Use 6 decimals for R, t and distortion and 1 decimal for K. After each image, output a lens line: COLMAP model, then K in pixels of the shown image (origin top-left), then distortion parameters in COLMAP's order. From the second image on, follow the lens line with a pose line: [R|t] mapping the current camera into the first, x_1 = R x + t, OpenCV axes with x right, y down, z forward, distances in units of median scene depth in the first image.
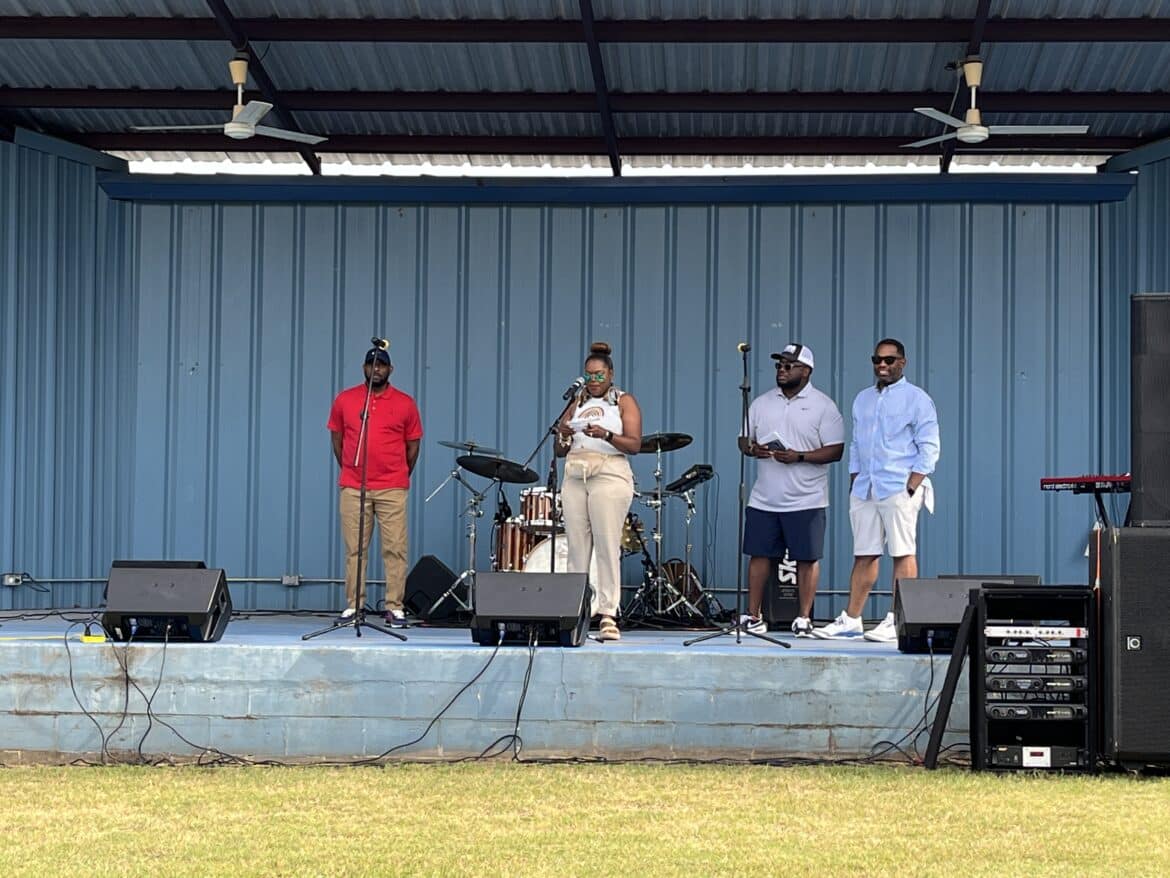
lens RADIAL K [[2188.6, 0, 579.2], [0, 2188.6, 445.8], [0, 0, 1]] dist [0.172472, -0.742668]
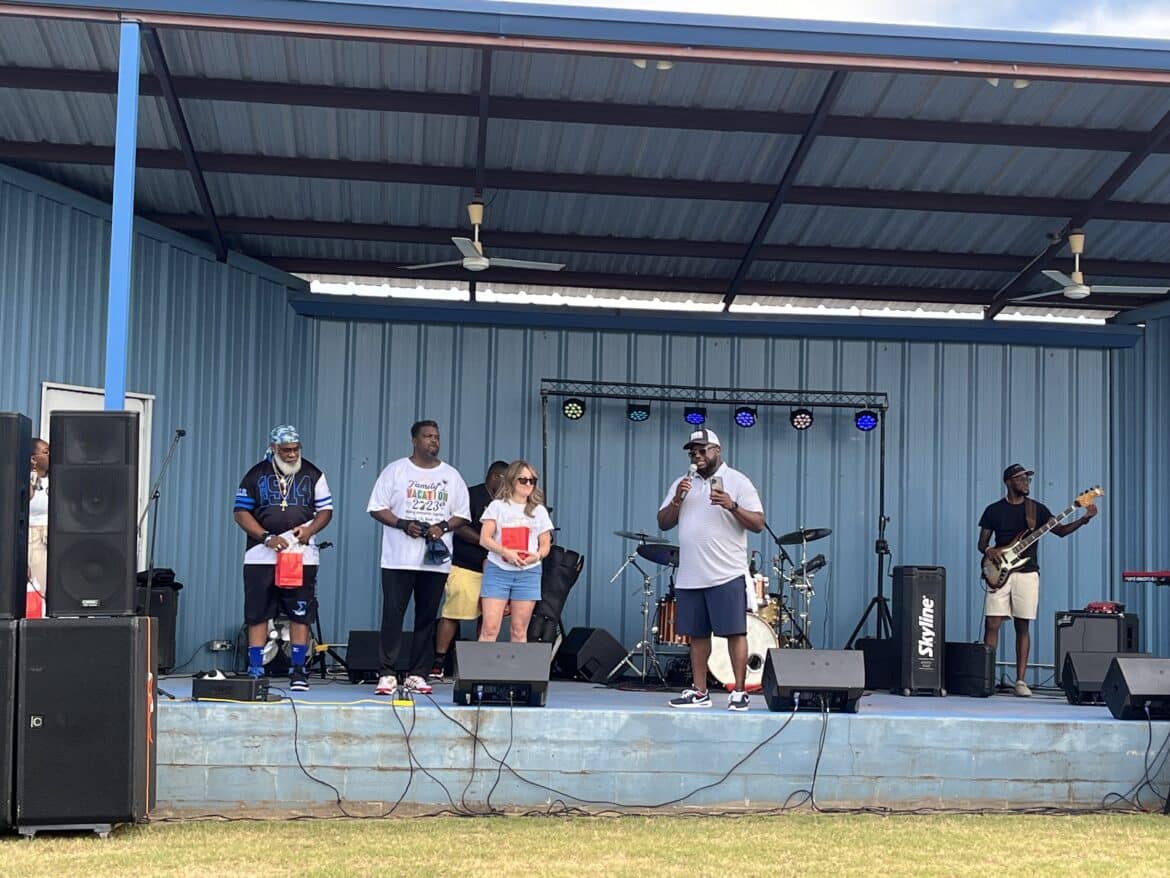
lens RADIAL K [[1811.6, 0, 590.8], [0, 1811.6, 454.2], [0, 0, 1]] dist [0.194344, -0.841070]
pose [[0.985122, 0.025905, 0.169896, -0.312527], [-0.019599, 0.999059, -0.038687, -0.006881], [-0.170738, 0.034781, 0.984702, 0.050119]]
